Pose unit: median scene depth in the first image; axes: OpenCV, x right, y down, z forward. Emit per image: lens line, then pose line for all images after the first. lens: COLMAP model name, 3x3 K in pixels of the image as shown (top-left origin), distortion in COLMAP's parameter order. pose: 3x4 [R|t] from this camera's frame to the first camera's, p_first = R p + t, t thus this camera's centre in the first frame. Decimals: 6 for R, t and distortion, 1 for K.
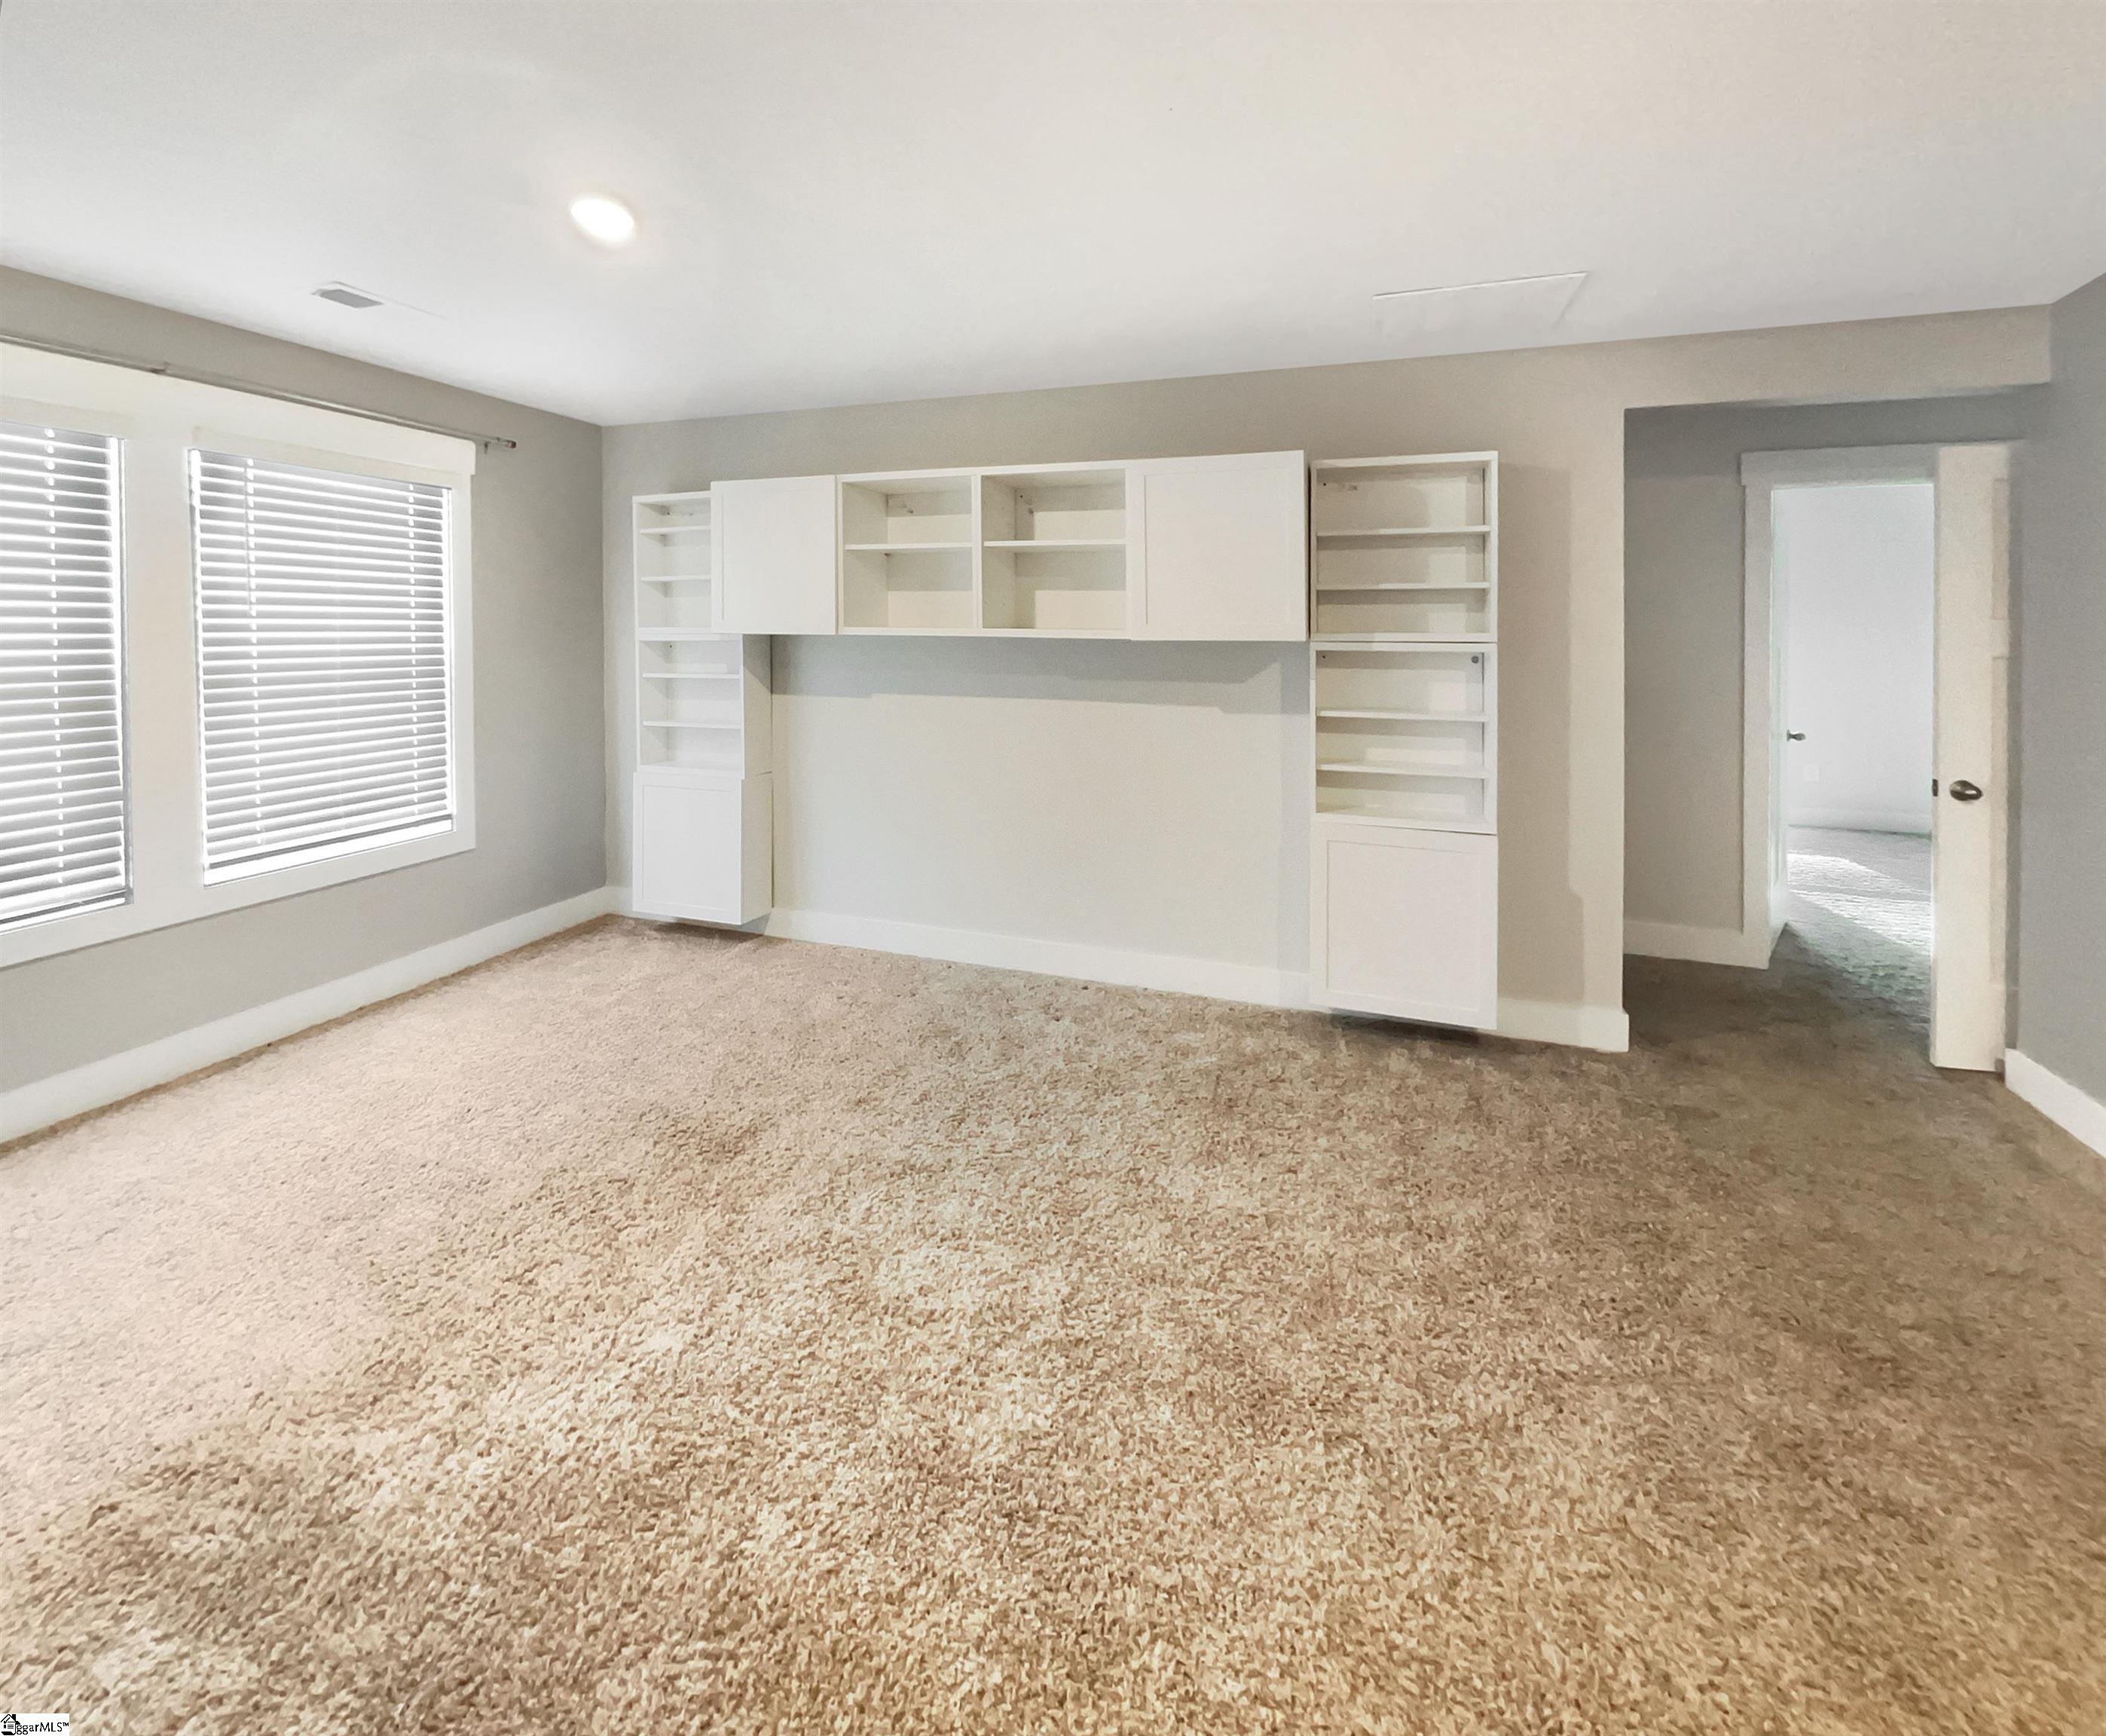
lens RADIAL K [[922.6, 0, 1053.0], [0, 922.6, 868.0], [0, 0, 1]] dist [0.000136, -0.000304]
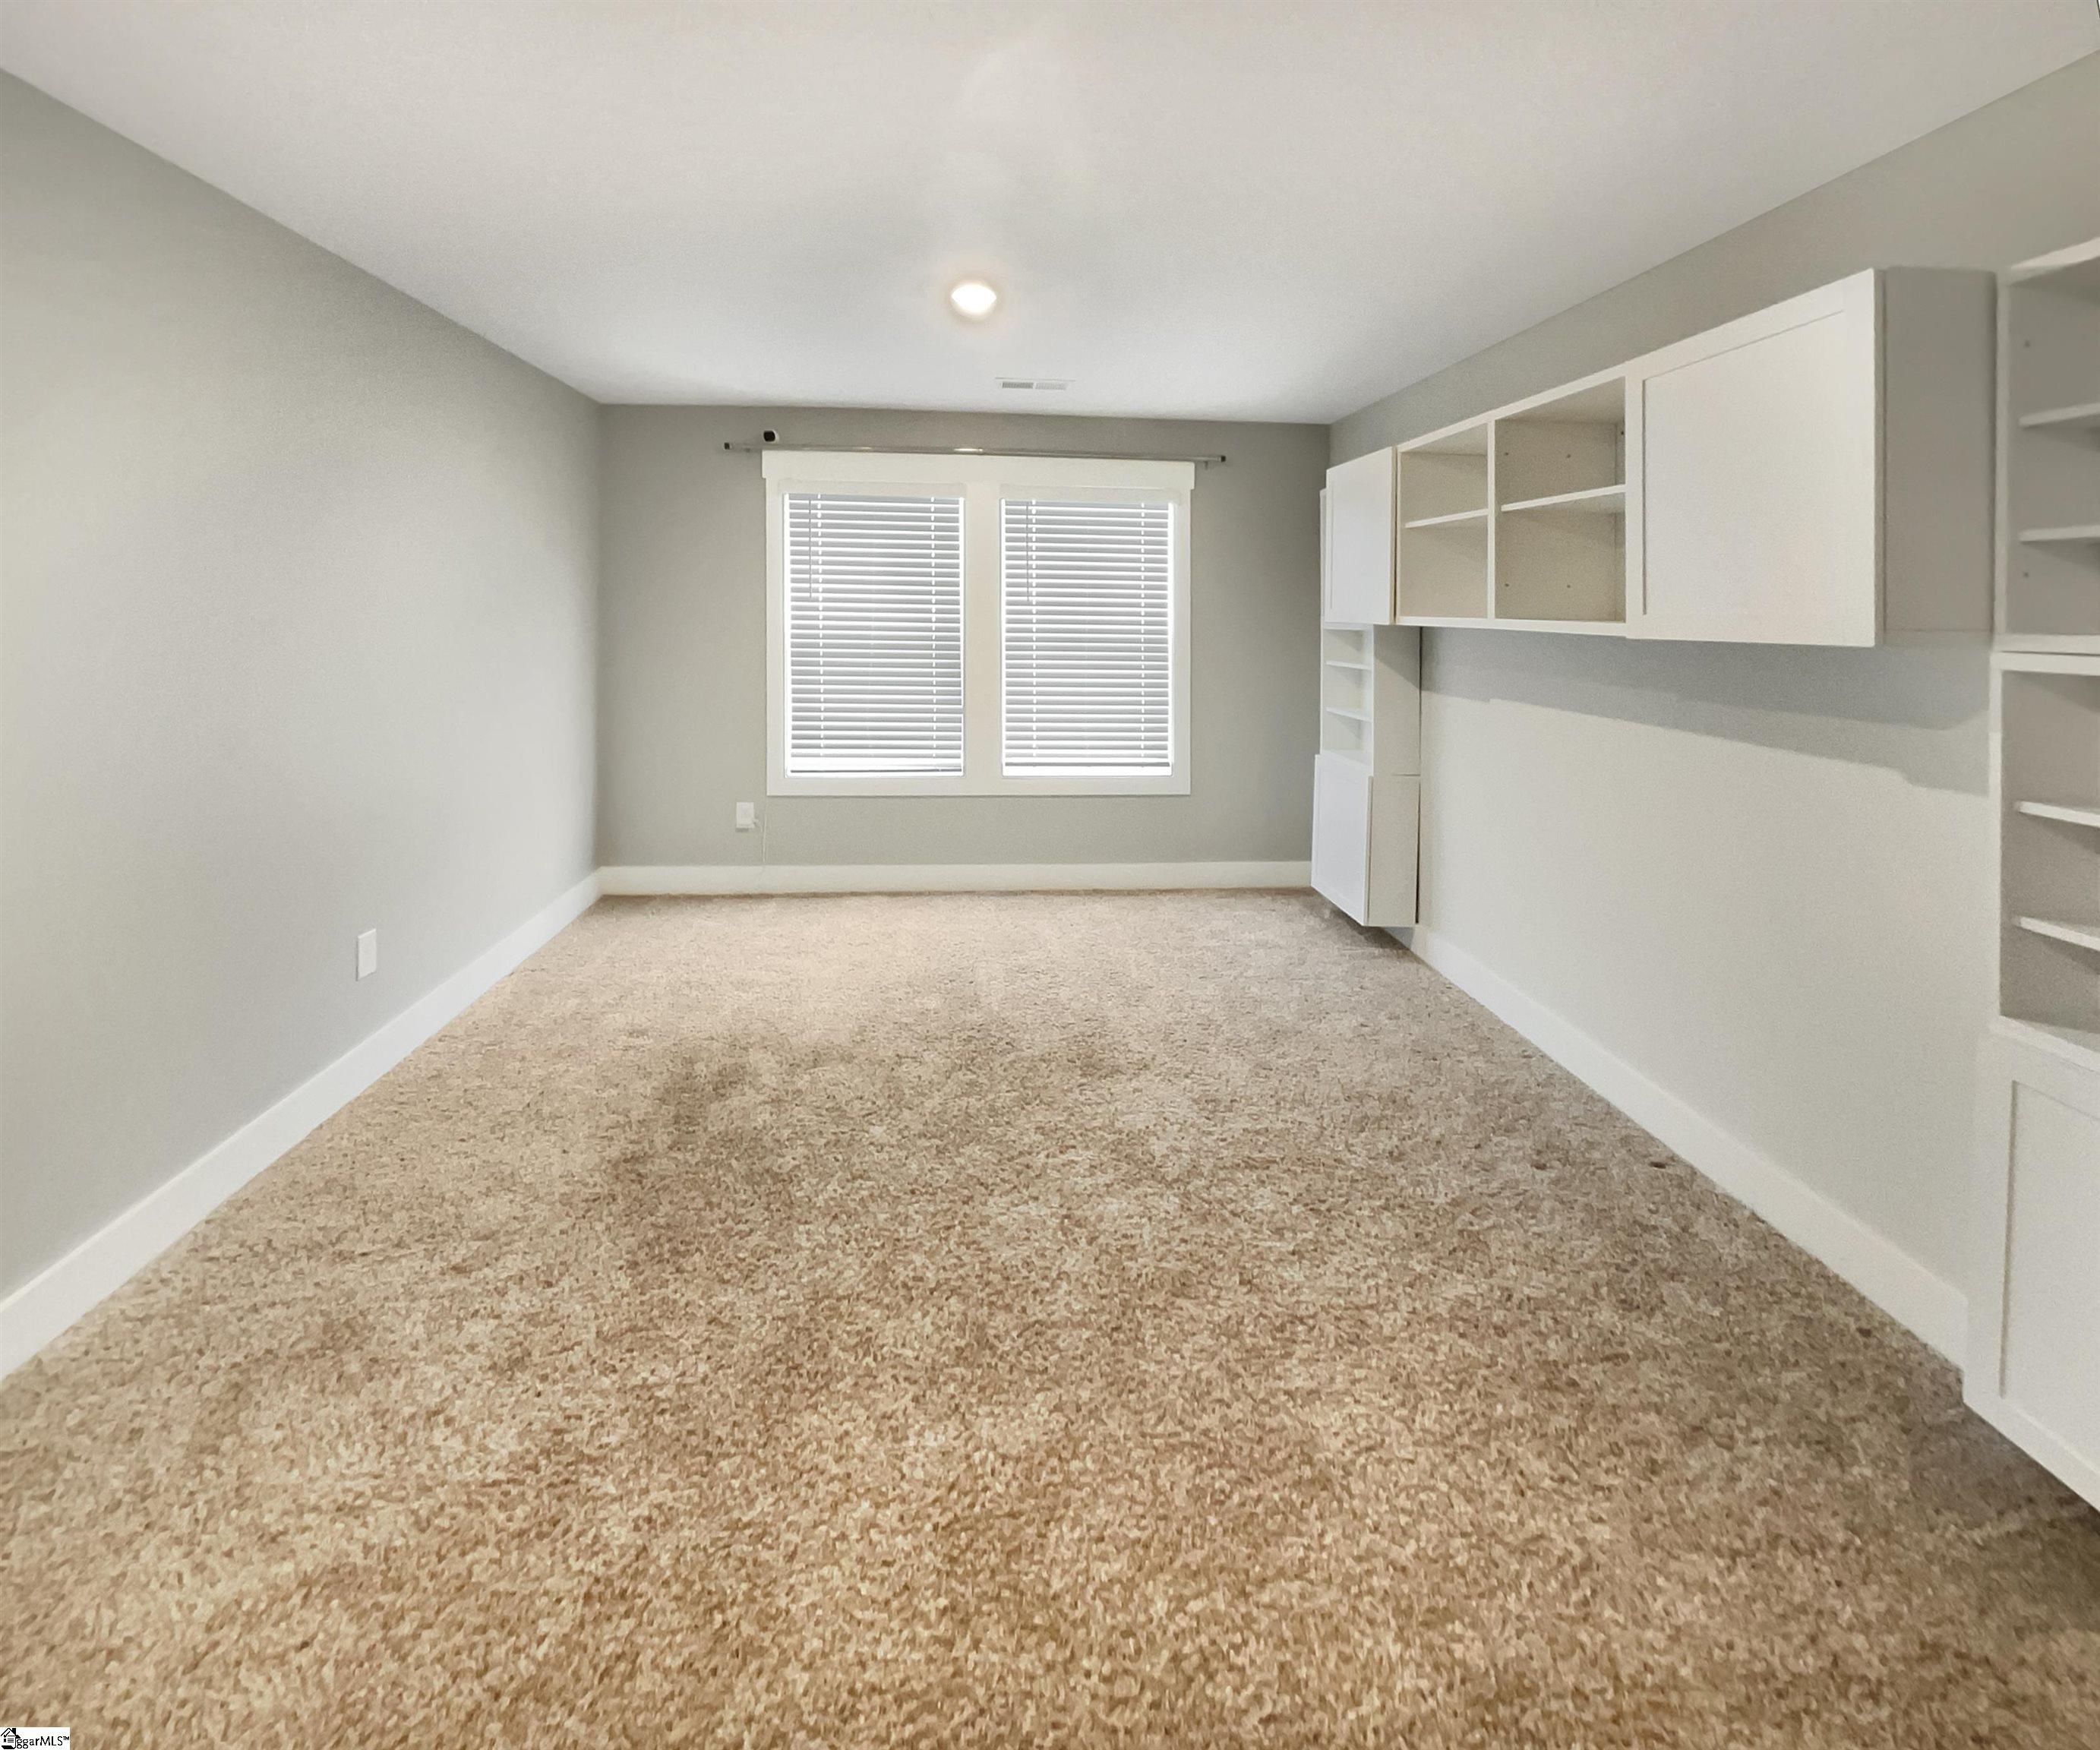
lens RADIAL K [[946.8, 0, 1050.0], [0, 946.8, 875.0], [0, 0, 1]] dist [-0.003352, 0.000121]
pose [[0.389913, 0.249167, -0.886501, 0.520033], [-0.247057, 0.955708, 0.159955, -0.086197], [0.887091, 0.156648, 0.434202, 0.347696]]
